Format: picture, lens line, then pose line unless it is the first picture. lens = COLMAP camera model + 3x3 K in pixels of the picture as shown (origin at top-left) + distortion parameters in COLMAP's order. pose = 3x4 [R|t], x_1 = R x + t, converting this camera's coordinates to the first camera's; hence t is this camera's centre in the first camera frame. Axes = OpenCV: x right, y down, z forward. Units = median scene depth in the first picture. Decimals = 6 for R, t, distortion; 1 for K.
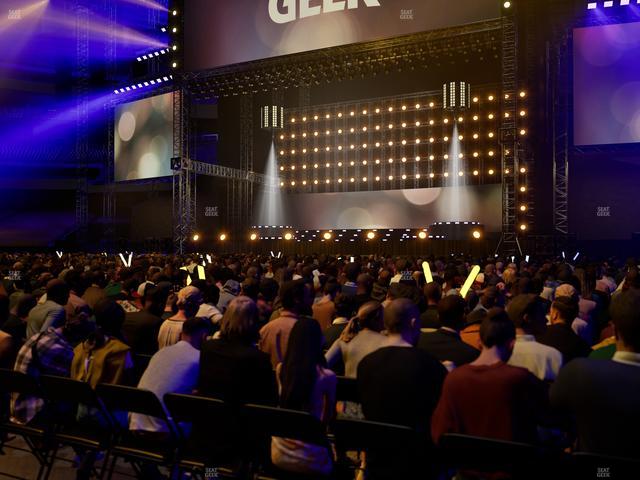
lens RADIAL K [[601.0, 0, 319.4], [0, 601.0, 241.4], [0, 0, 1]] dist [-0.000391, 0.000000]
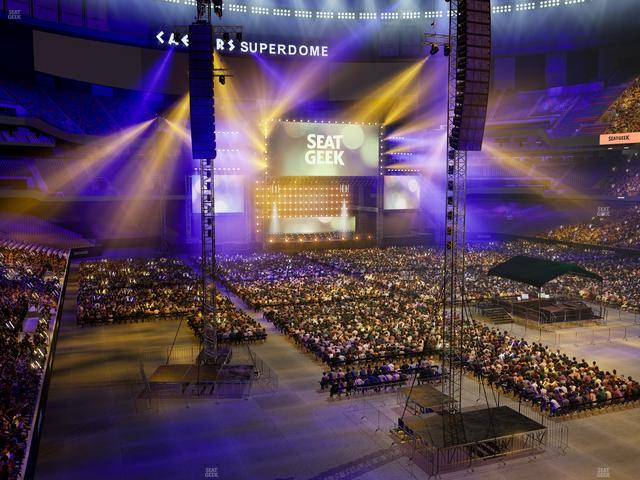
lens RADIAL K [[601.0, 0, 320.3], [0, 601.0, 240.5], [0, 0, 1]] dist [-0.000391, 0.000000]
pose [[0.659147, -0.073243, 0.748439, -1.838132], [-0.009244, 0.994381, 0.105452, -0.259266], [-0.751957, -0.076427, 0.654766, -0.767587]]
